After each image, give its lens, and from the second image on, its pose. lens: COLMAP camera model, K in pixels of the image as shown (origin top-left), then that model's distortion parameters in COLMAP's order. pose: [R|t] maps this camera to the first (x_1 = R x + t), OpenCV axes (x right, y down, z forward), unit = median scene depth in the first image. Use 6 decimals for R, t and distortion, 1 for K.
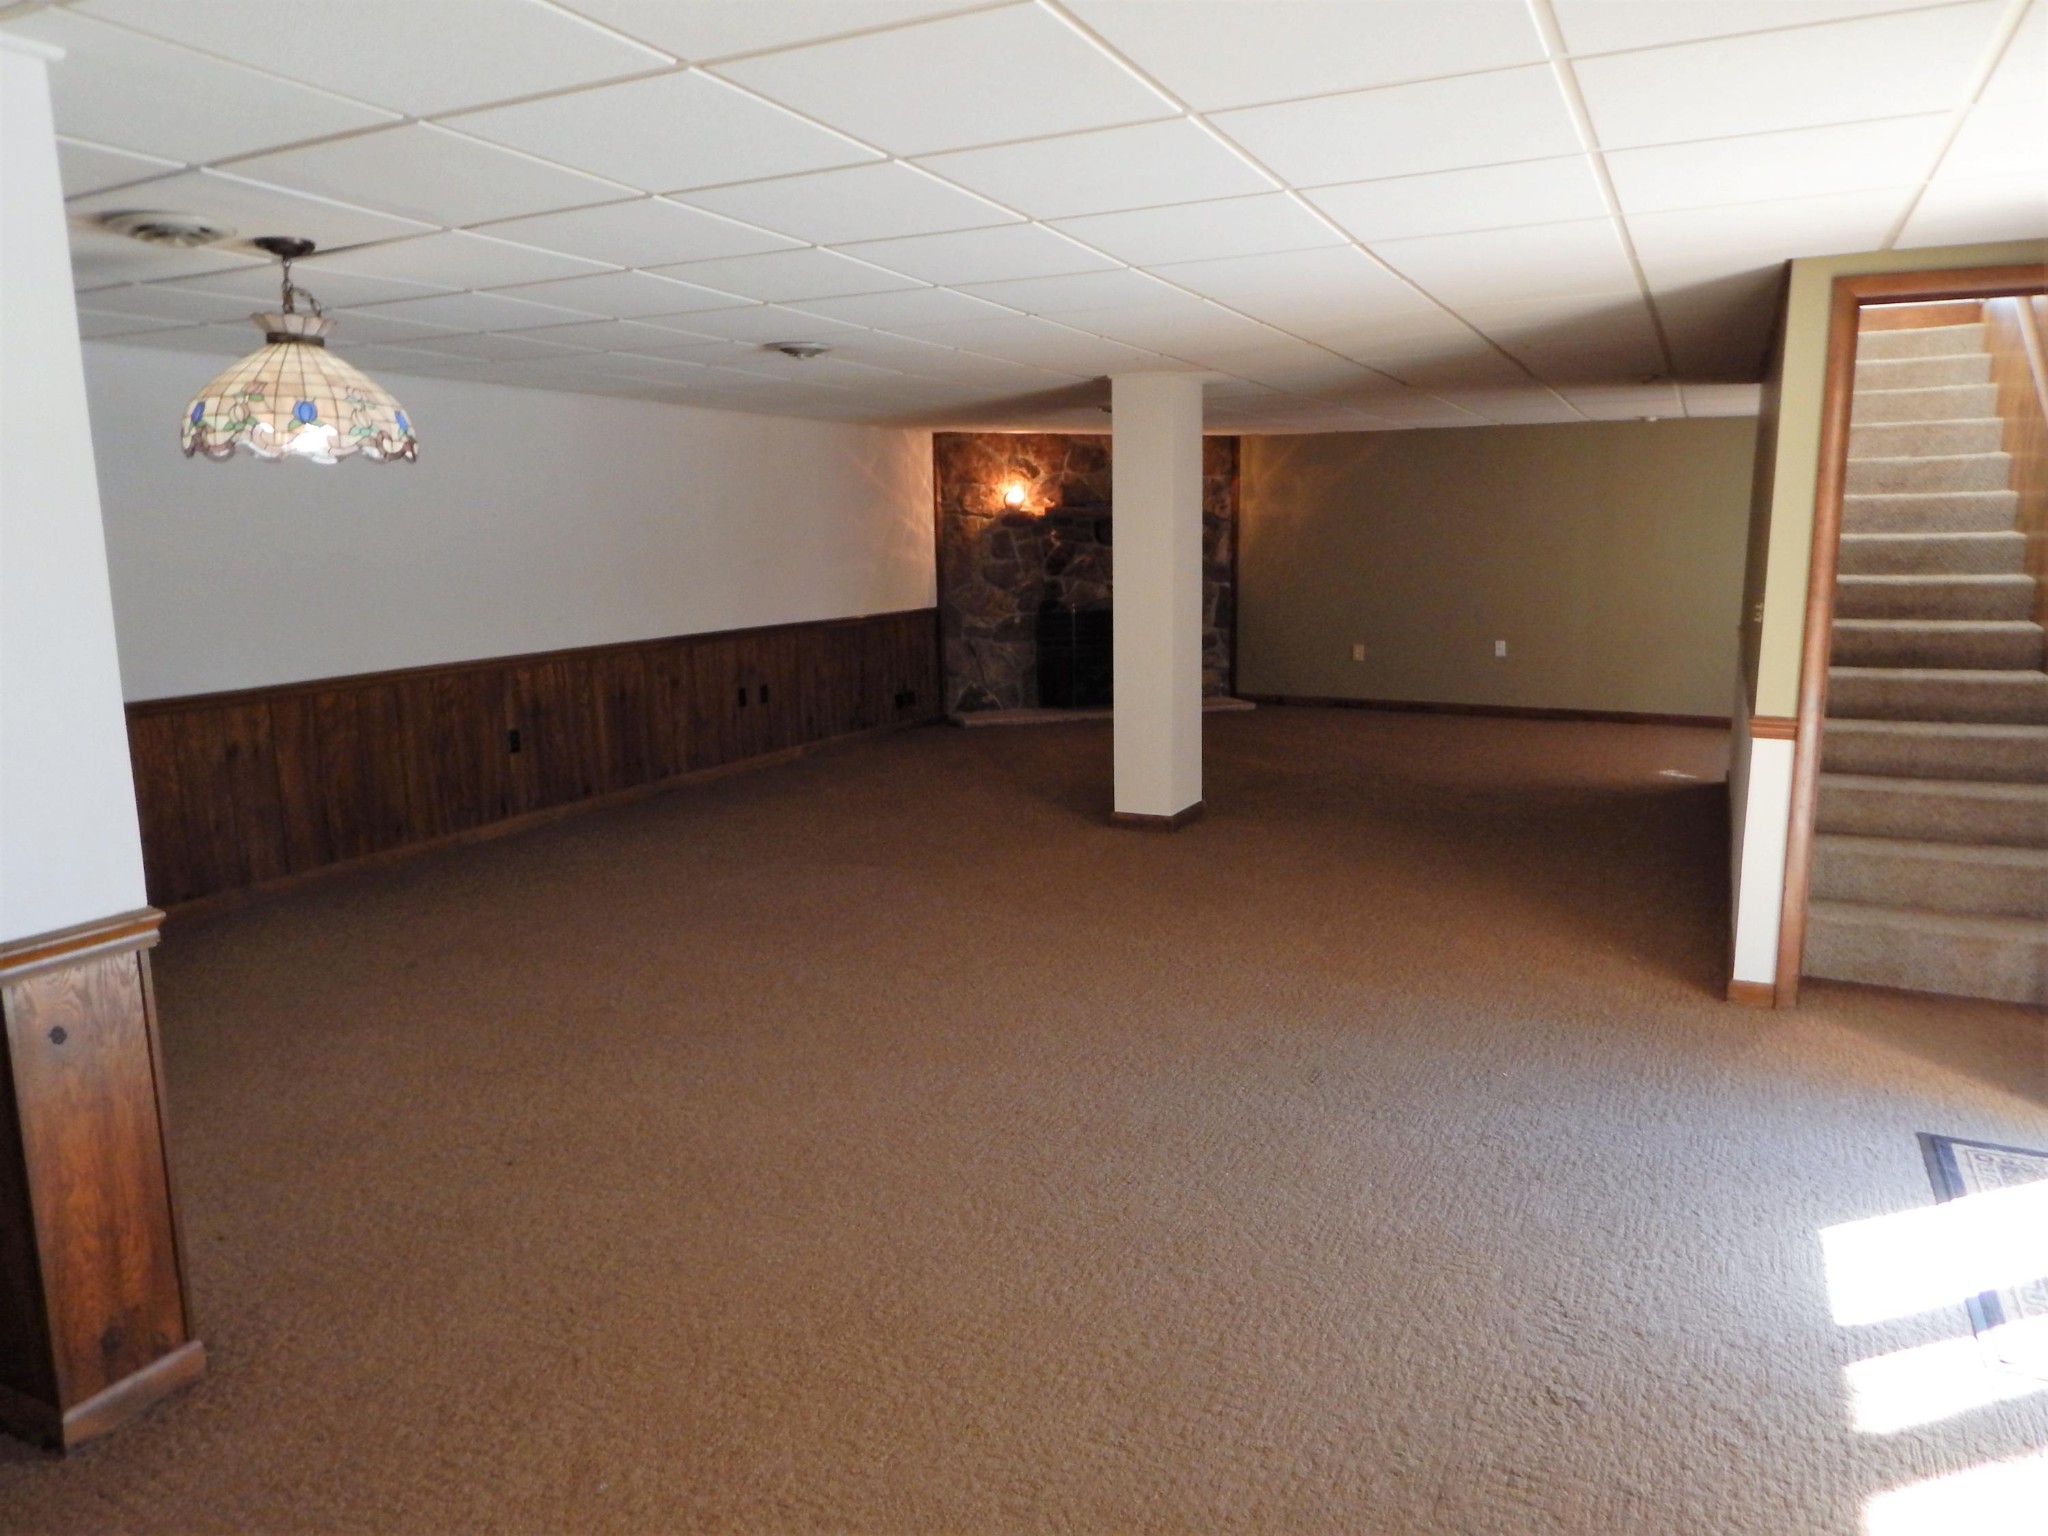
lens RADIAL K [[1353.7, 0, 1027.0], [0, 1353.7, 768.5], [0, 0, 1]] dist [-0.019297, -0.001001]
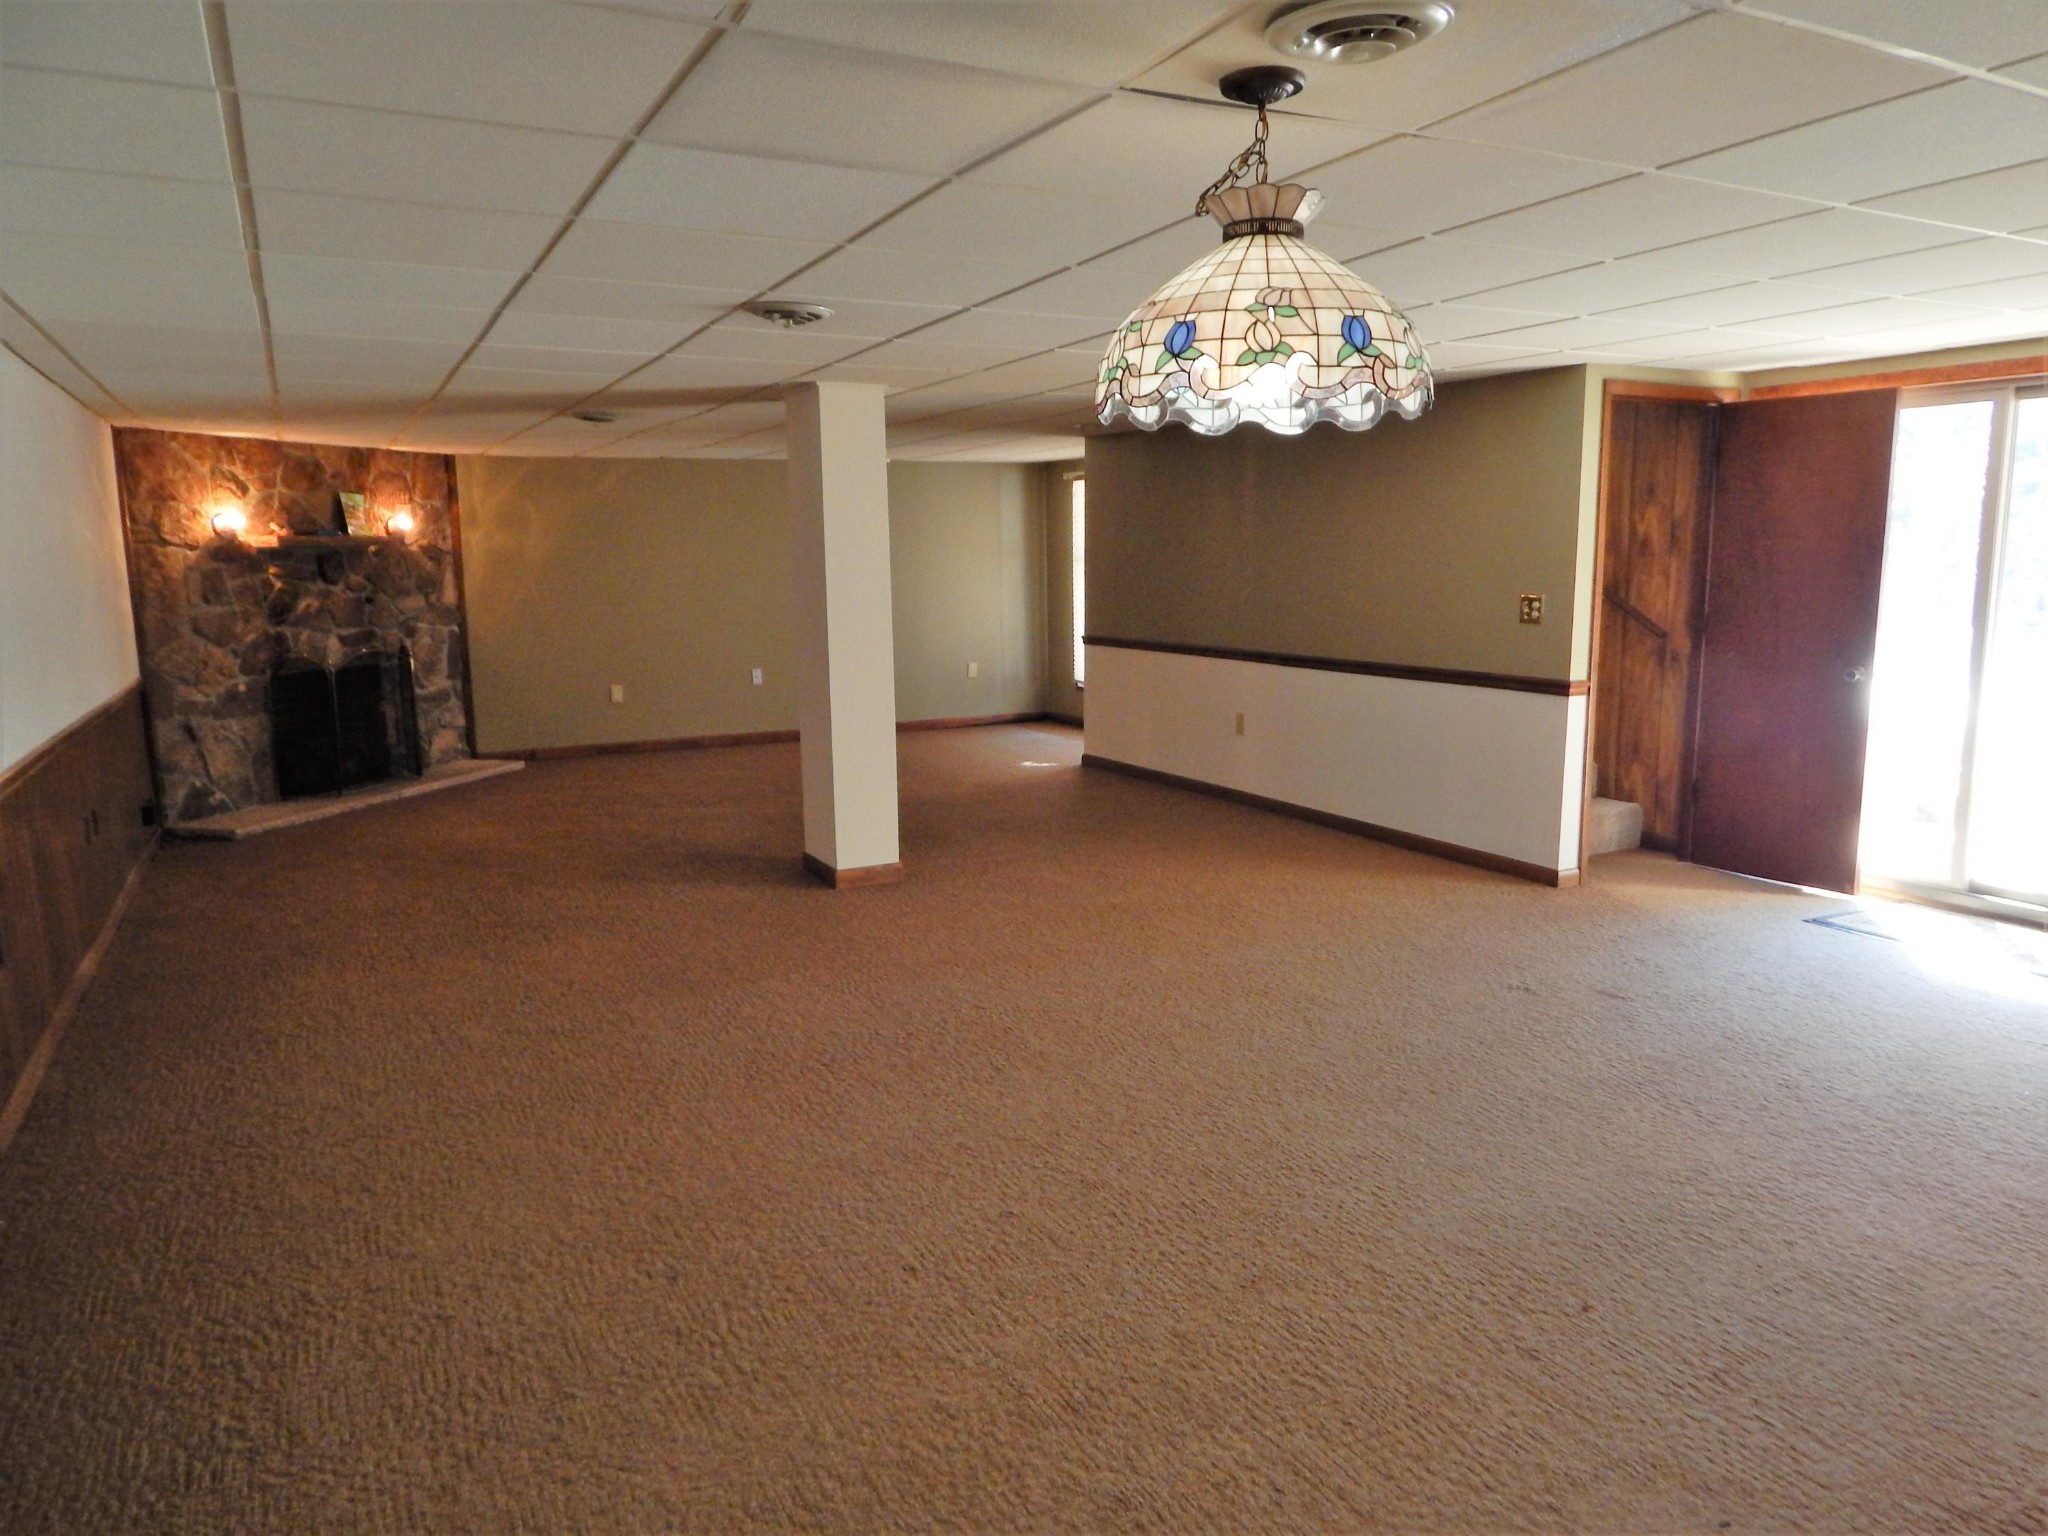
lens RADIAL K [[1353.7, 0, 1020.2], [0, 1353.7, 770.0], [0, 0, 1]] dist [-0.019297, -0.001001]
pose [[0.588511, -0.126891, 0.798469, -0.351562], [0.148786, 0.987737, 0.047306, -0.037136], [-0.794680, 0.090961, 0.600174, 0.227395]]
